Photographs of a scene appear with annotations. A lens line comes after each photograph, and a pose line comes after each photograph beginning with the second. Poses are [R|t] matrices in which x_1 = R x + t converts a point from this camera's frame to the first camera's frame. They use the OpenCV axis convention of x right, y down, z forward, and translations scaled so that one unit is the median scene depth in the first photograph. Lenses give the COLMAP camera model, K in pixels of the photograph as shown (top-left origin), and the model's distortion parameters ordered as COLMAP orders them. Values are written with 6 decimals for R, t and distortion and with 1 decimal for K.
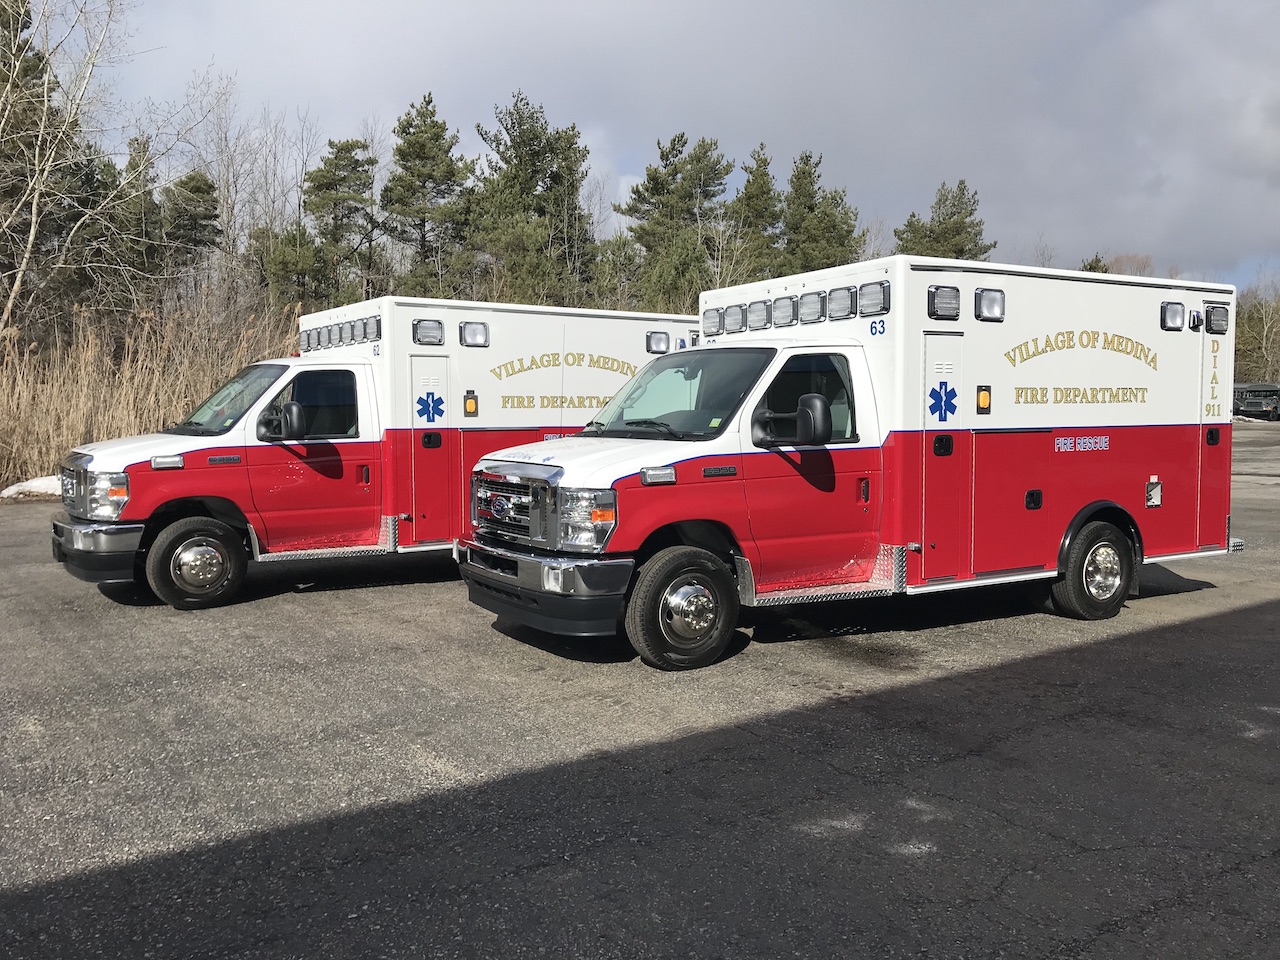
lens RADIAL K [[1063.0, 0, 640.0], [0, 1063.0, 480.0], [0, 0, 1]] dist [0.013697, -0.003800]
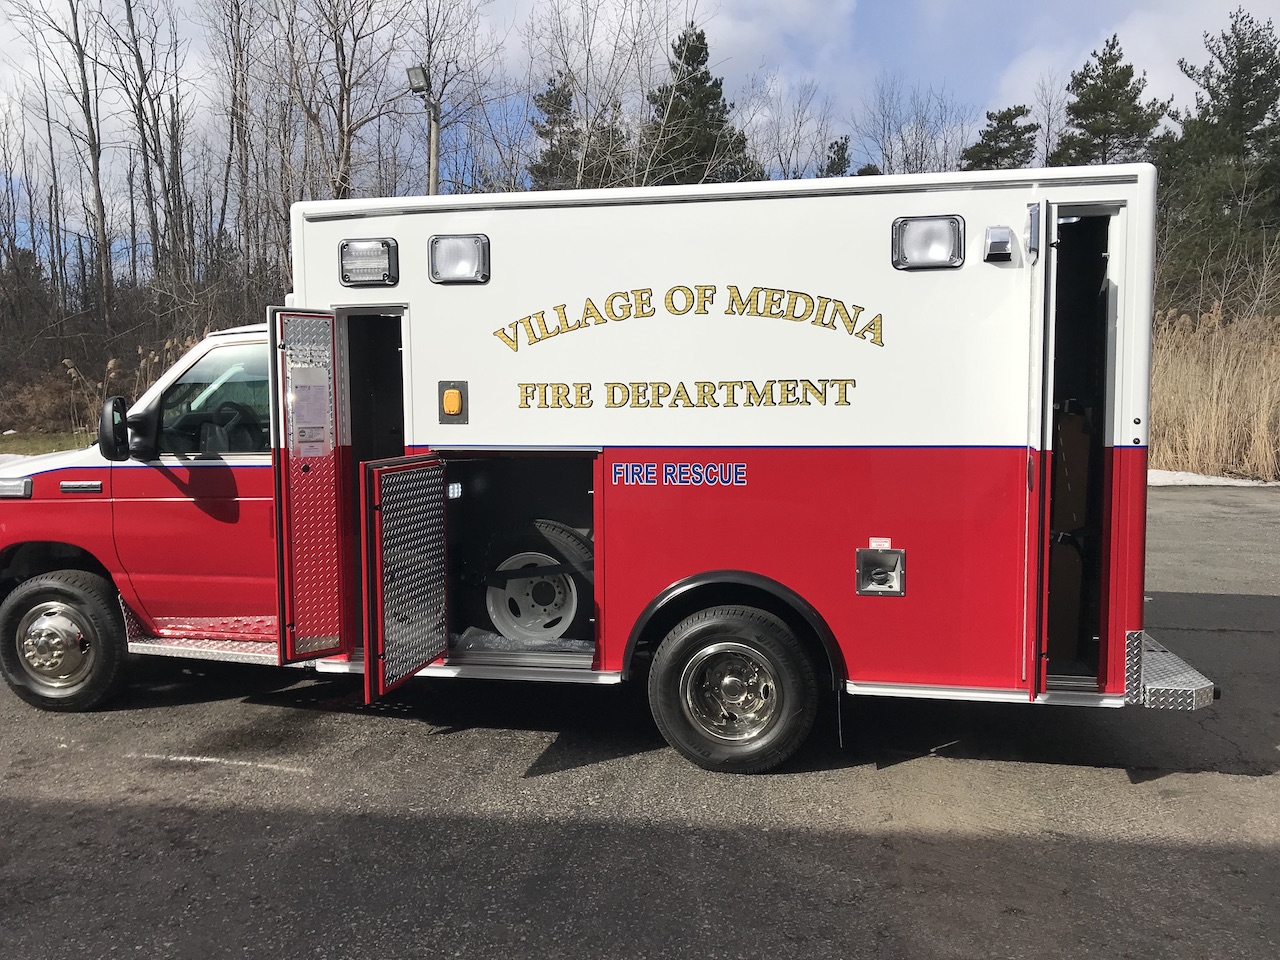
lens RADIAL K [[1041.1, 0, 641.6], [0, 1041.1, 484.5], [0, 0, 1]] dist [0.101748, -0.136889]
pose [[0.739953, 0.055022, -0.670404, 0.757421], [-0.041018, 0.998485, 0.036675, -0.046709], [0.671407, 0.000360, 0.741089, 0.520931]]
